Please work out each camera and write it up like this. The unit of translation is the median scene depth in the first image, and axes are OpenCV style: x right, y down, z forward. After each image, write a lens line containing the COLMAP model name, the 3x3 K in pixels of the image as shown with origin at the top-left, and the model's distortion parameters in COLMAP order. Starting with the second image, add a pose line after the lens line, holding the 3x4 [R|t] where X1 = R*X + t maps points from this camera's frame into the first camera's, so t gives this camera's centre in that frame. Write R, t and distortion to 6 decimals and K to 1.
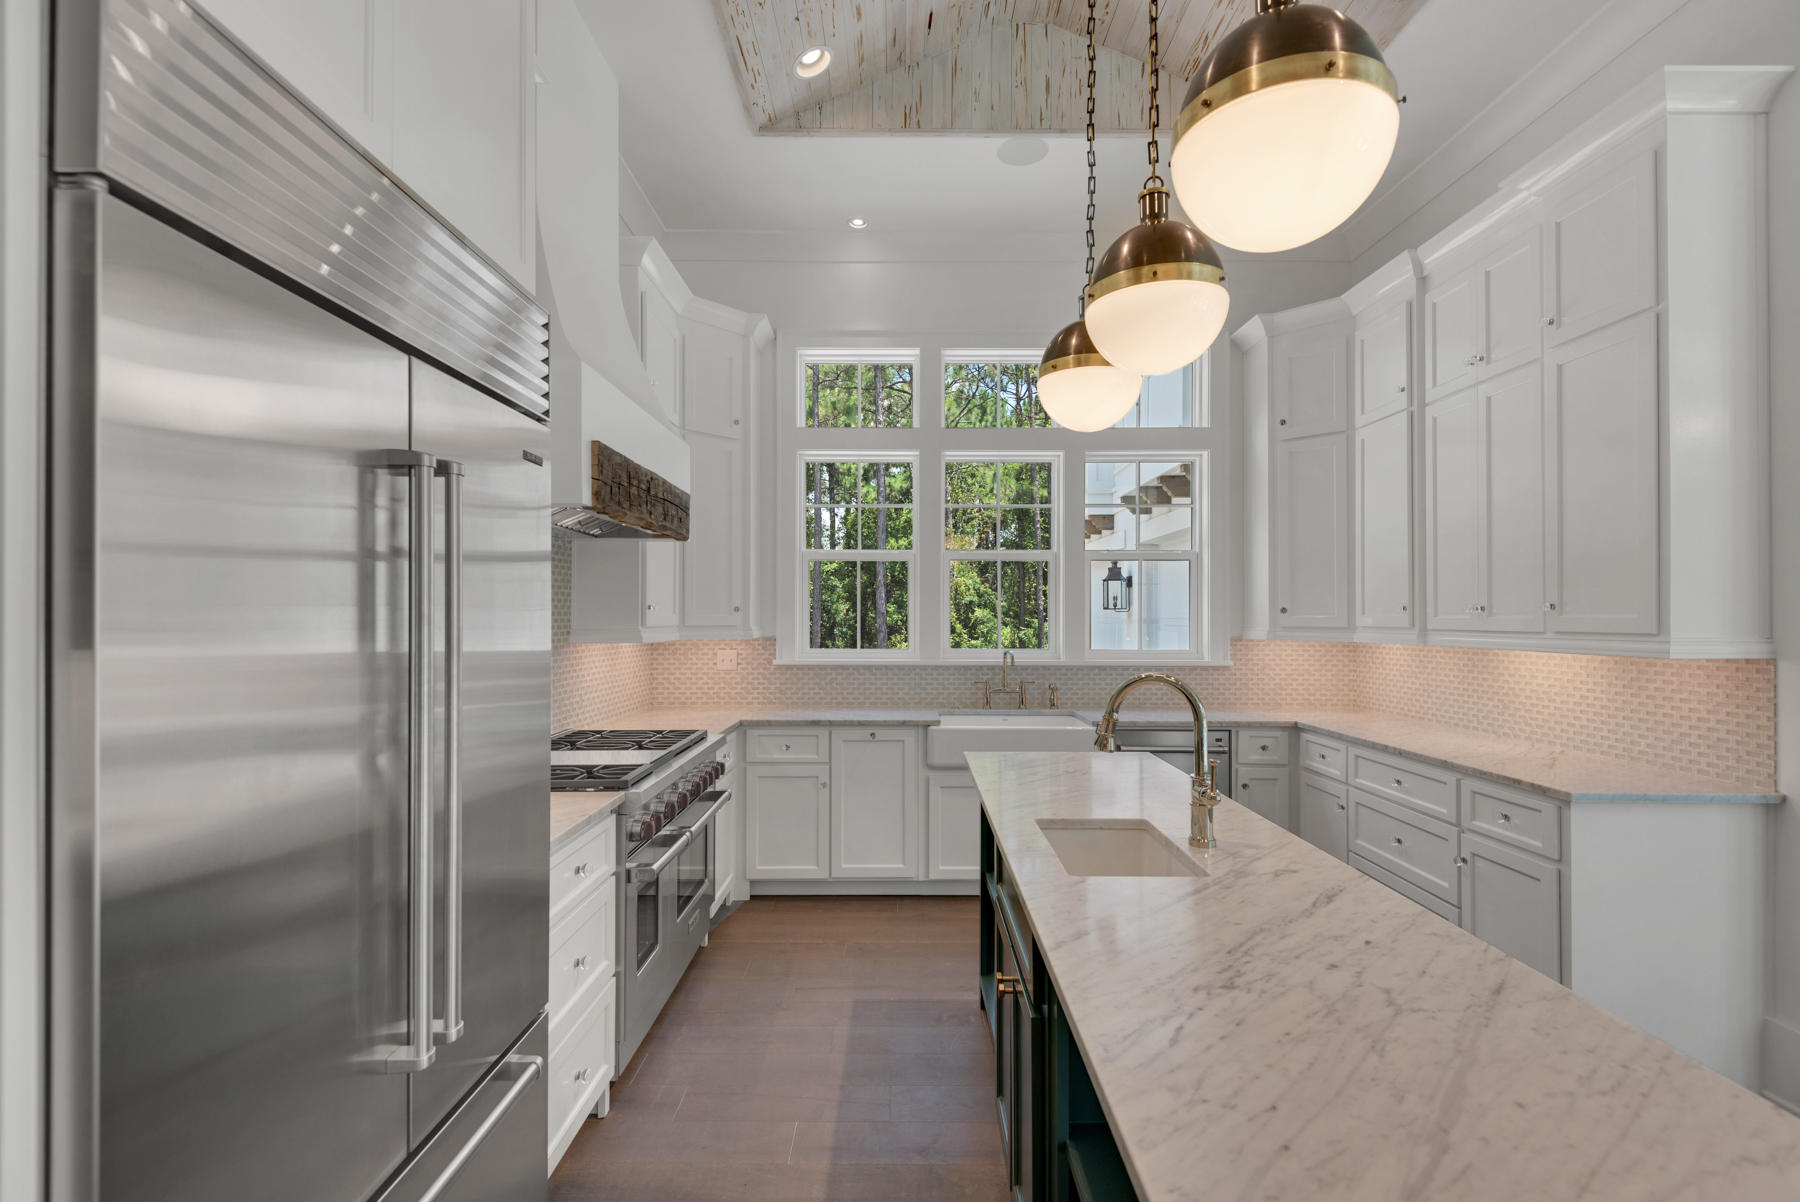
lens RADIAL K [[843.5, 0, 892.5], [0, 843.5, 606.6], [0, 0, 1]] dist [0.021819, -0.013234]
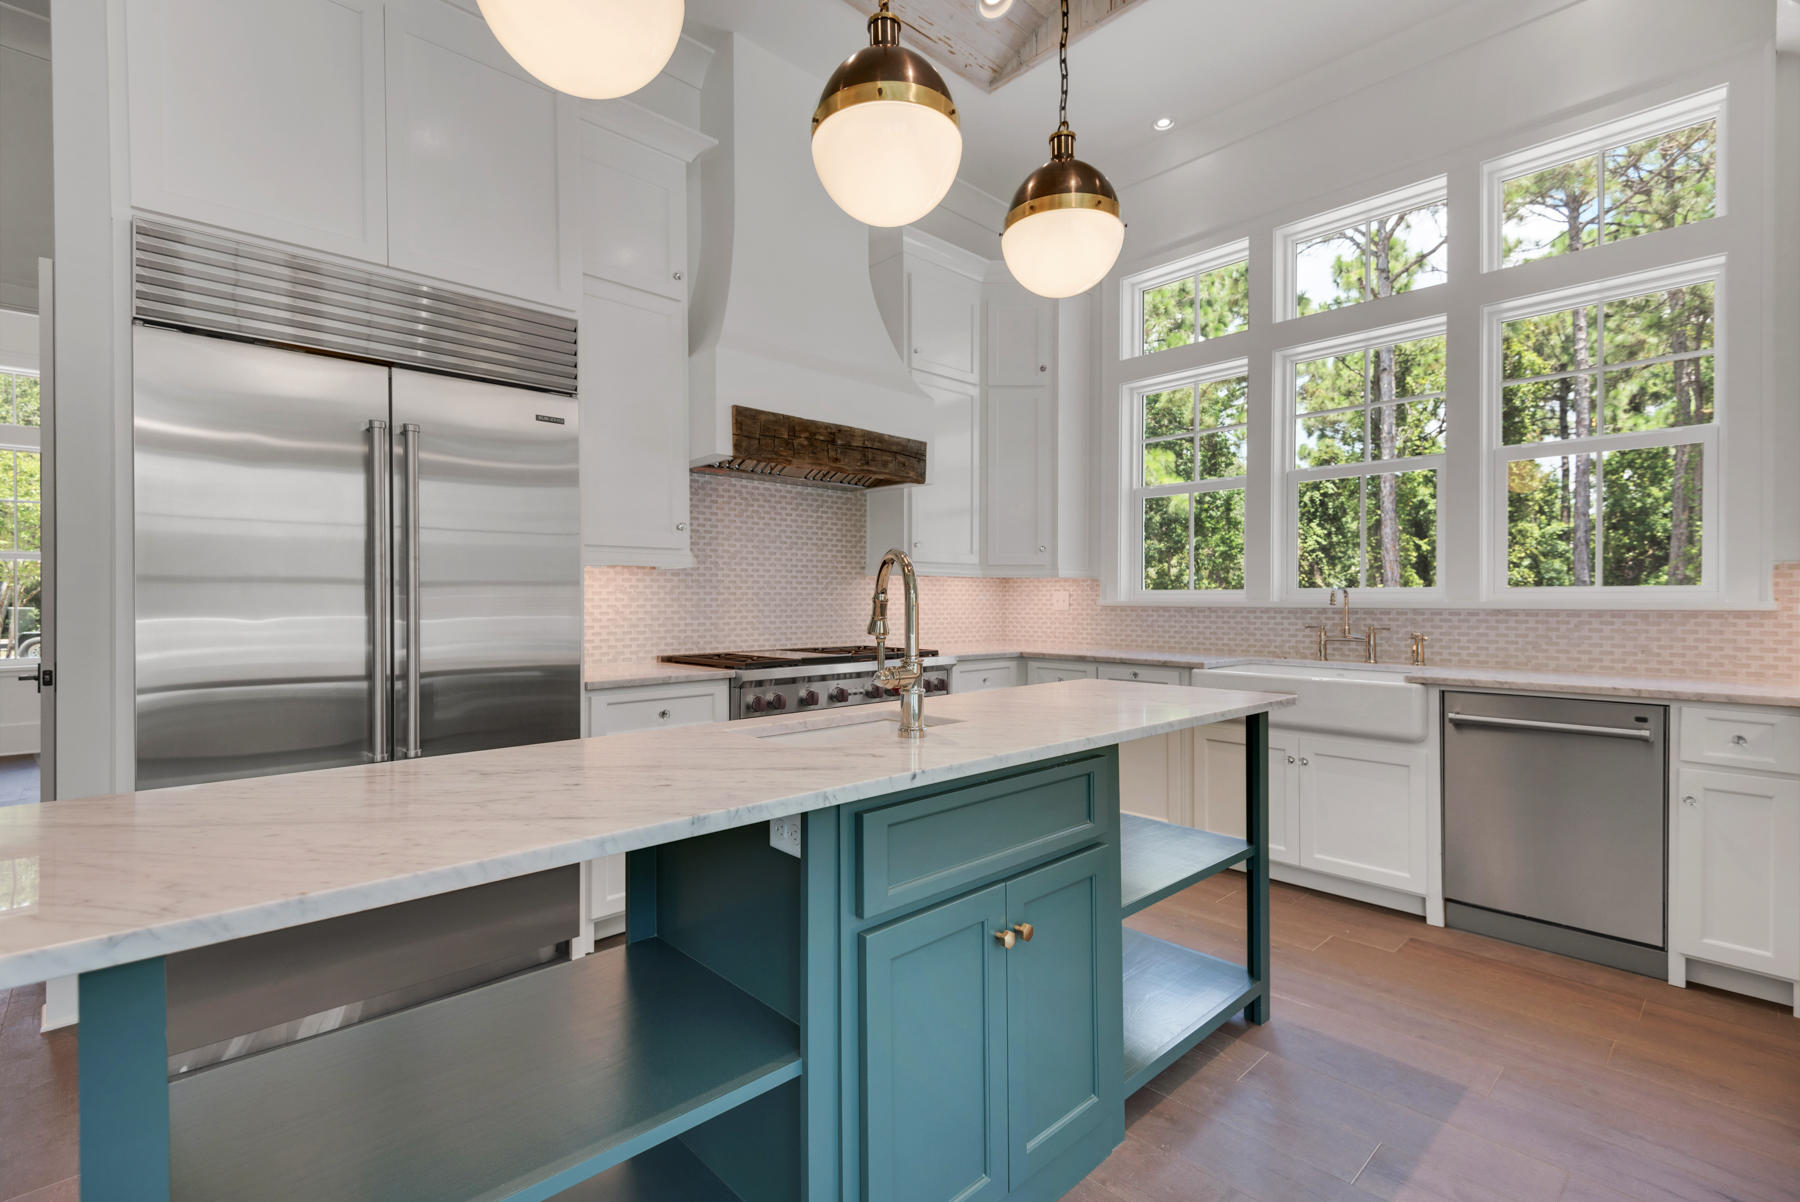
lens RADIAL K [[822.2, 0, 902.9], [0, 822.2, 599.1], [0, 0, 1]] dist [0.026598, -0.010456]
pose [[0.687513, -0.001248, -0.726171, 0.462076], [0.009271, 0.999932, 0.007058, 0.060084], [0.726113, -0.011585, 0.687478, 0.186084]]
